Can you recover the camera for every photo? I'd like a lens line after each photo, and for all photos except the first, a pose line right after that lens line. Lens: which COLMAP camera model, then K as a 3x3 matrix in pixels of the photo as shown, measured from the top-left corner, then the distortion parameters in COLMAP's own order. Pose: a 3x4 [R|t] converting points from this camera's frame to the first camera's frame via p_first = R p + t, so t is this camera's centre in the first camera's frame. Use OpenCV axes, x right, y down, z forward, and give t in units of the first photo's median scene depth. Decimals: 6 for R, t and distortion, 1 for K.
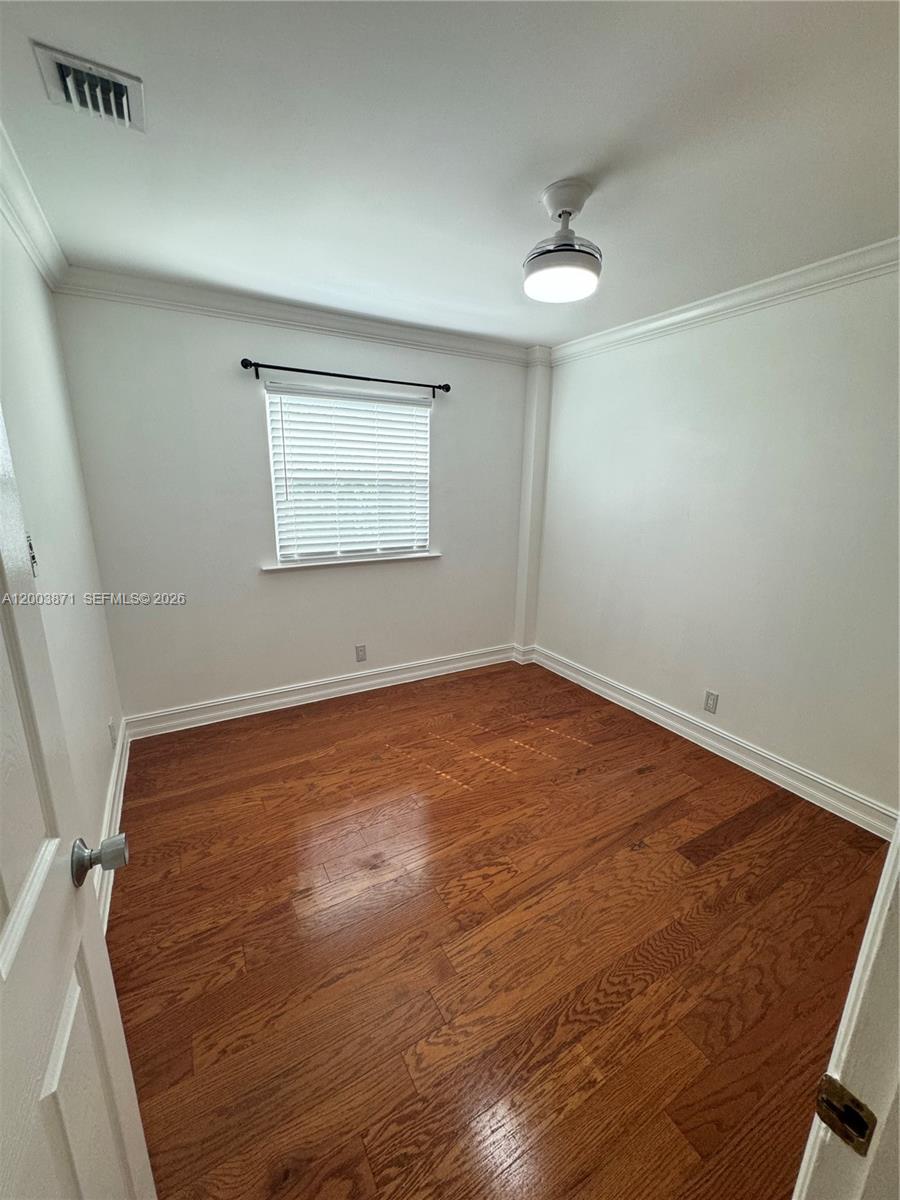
lens RADIAL K [[481.3, 0, 449.5], [0, 481.3, 601.4], [0, 0, 1]] dist [-0.000534, 0.000020]
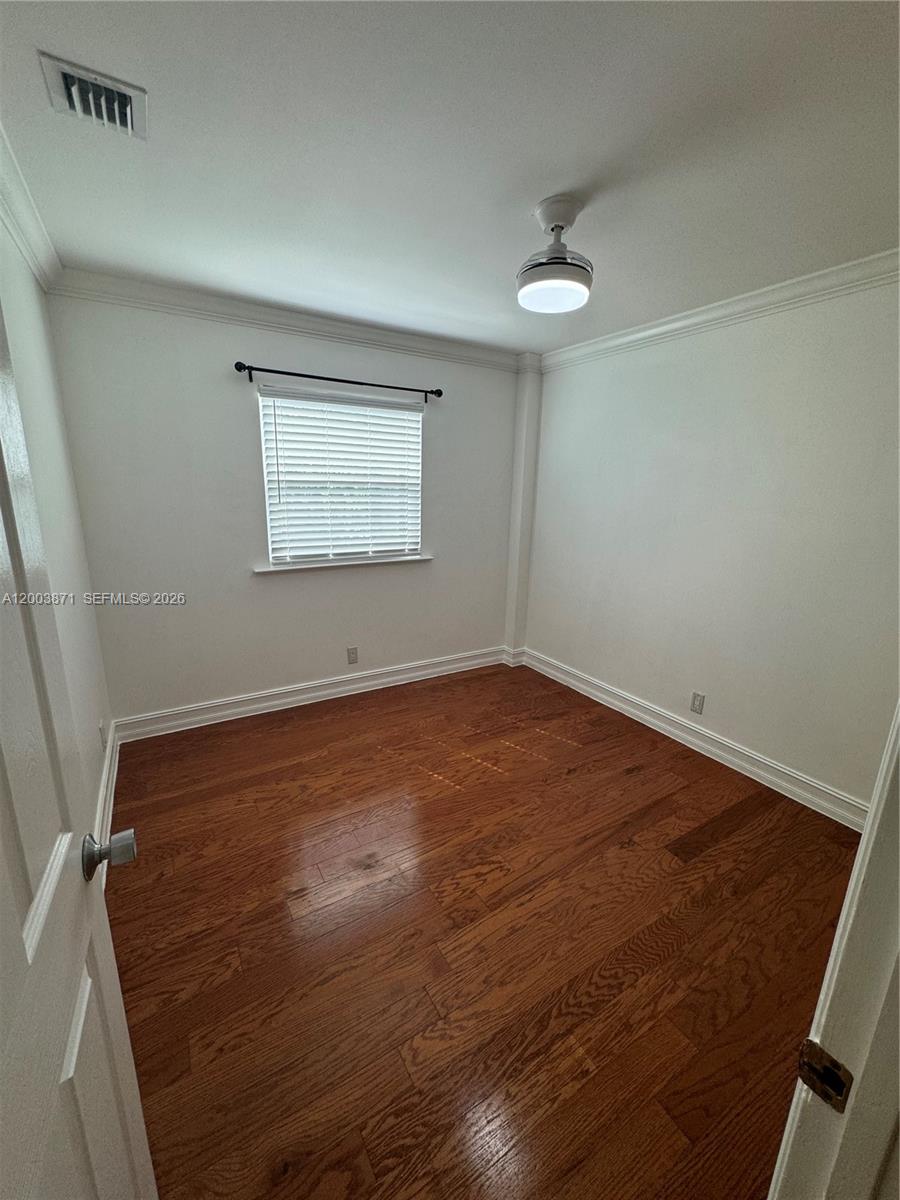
lens RADIAL K [[481.3, 0, 449.2], [0, 481.3, 601.1], [0, 0, 1]] dist [-0.000534, 0.000020]
pose [[0.999726, 0.002402, 0.023284, -0.012167], [-0.002238, 0.999973, -0.007067, 0.001612], [-0.023301, 0.007013, 0.999704, -0.017032]]
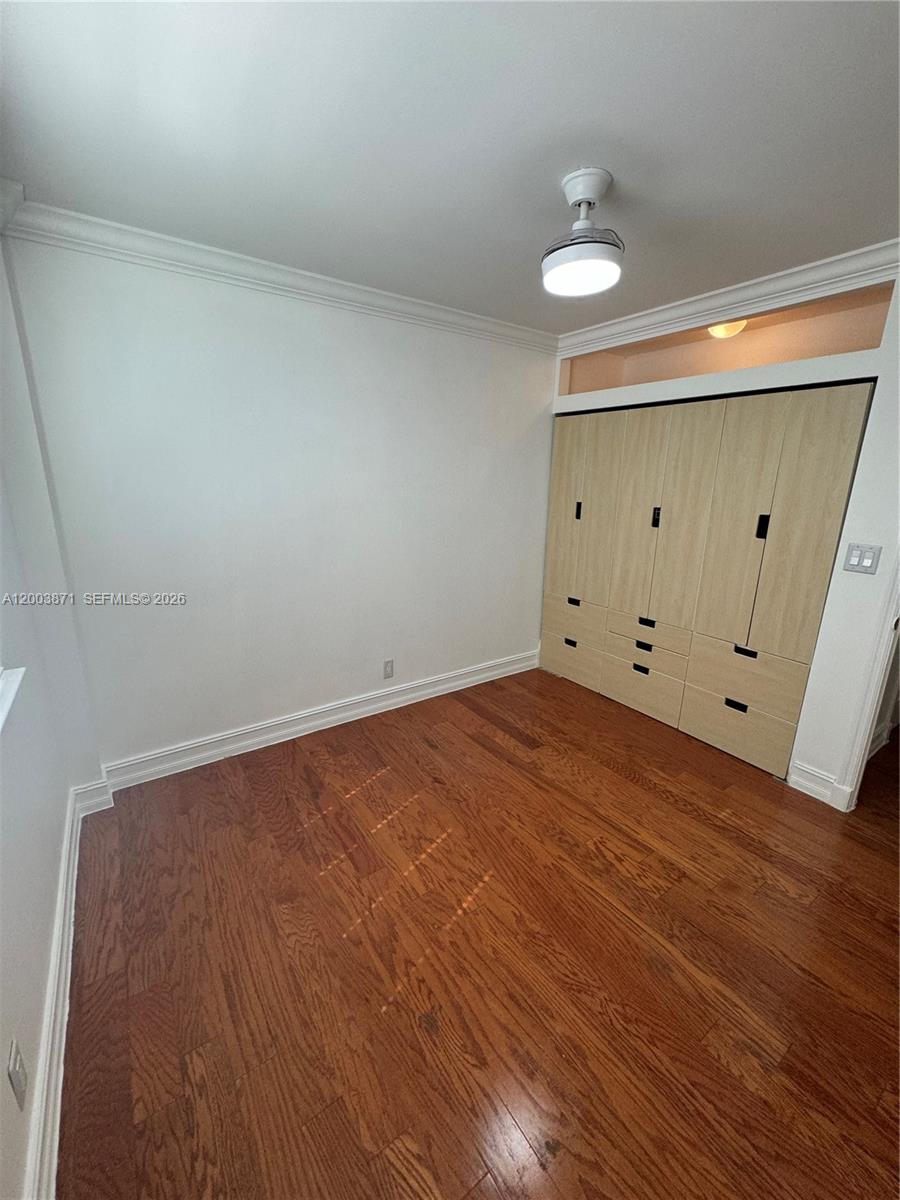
lens RADIAL K [[481.3, 0, 450.2], [0, 481.3, 600.7], [0, 0, 1]] dist [-0.000534, 0.000020]
pose [[-0.092131, -0.268703, 0.958807, -0.750891], [0.226941, 0.931894, 0.282968, -0.334009], [-0.969541, 0.243663, -0.024876, 1.258245]]
